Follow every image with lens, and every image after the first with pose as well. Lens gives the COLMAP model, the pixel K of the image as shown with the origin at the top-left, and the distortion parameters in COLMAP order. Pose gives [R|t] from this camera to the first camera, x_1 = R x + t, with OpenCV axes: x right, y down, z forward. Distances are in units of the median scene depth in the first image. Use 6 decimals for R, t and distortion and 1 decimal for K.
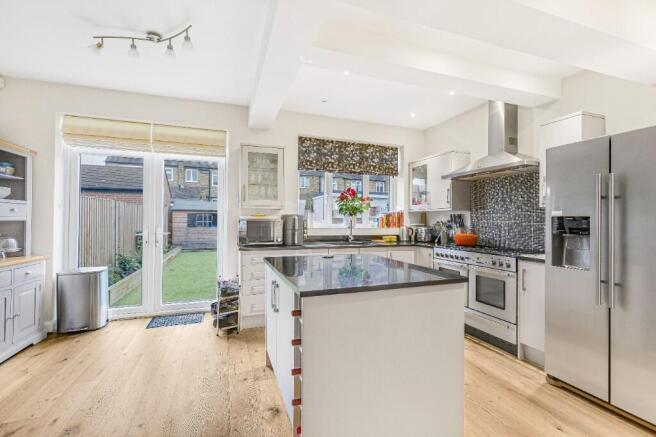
lens RADIAL K [[293.9, 0, 329.9], [0, 293.9, 217.3], [0, 0, 1]] dist [-0.017016, 0.012804]
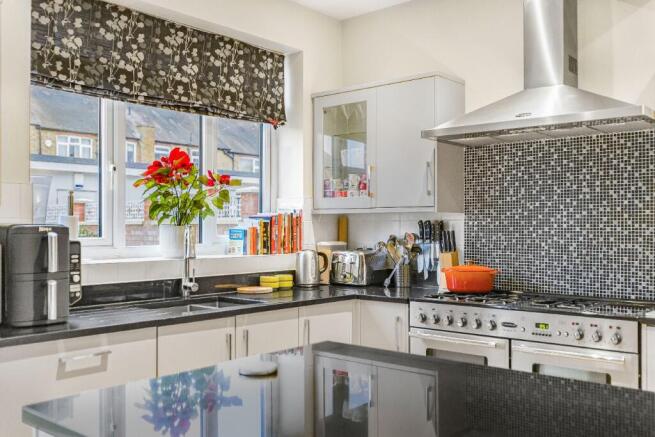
lens RADIAL K [[627.9, 0, 327.5], [0, 627.9, 218.5], [0, 0, 1]] dist [0.003475, 0.000200]
pose [[0.876478, -0.000722, 0.481442, -0.151513], [0.001723, 0.999997, -0.001638, -0.011530], [-0.481439, 0.002265, 0.876476, 0.242342]]
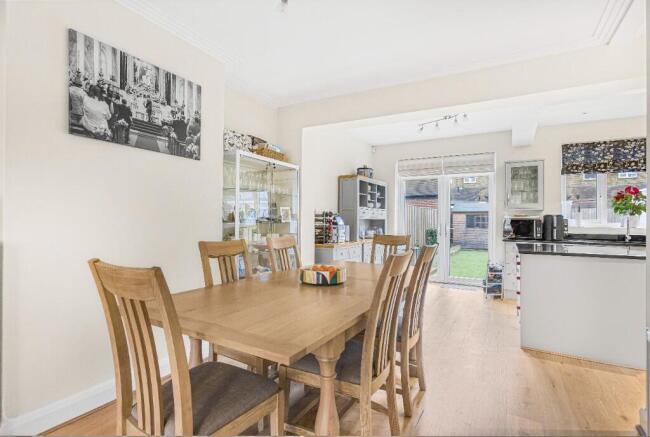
lens RADIAL K [[323.6, 0, 325.0], [0, 323.6, 218.5], [0, 0, 1]] dist [-0.023263, 0.014458]
pose [[0.648366, -0.002791, -0.761324, 0.235272], [0.001458, 0.999996, -0.002424, 0.007078], [0.761328, 0.000461, 0.648367, -0.484450]]
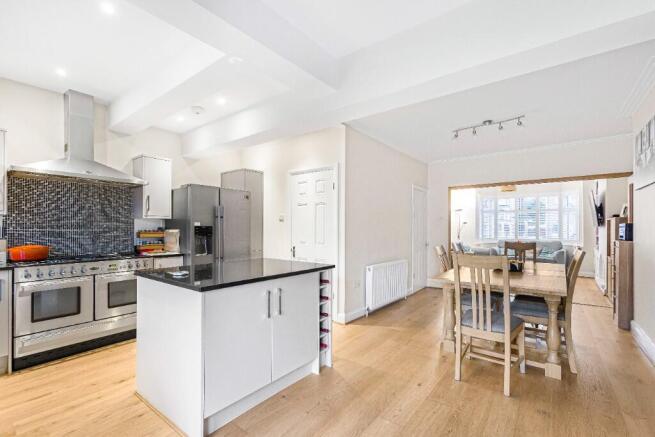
lens RADIAL K [[297.7, 0, 326.7], [0, 297.7, 230.3], [0, 0, 1]] dist [-0.003064, 0.000039]
pose [[-0.538291, -0.010346, 0.842695, -0.547818], [-0.011216, 0.999924, 0.005112, 0.002304], [-0.842684, -0.006700, -0.538367, 0.661919]]
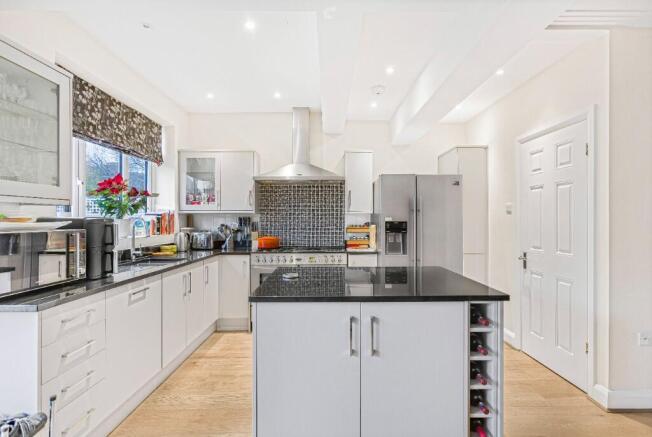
lens RADIAL K [[324.6, 0, 326.0], [0, 324.6, 218.5], [0, 0, 1]] dist [-0.023263, 0.014458]
pose [[0.335901, -0.000225, 0.941897, -0.450152], [-0.007582, 0.999967, 0.002943, -0.010411], [-0.941867, -0.008130, 0.335888, 0.381307]]
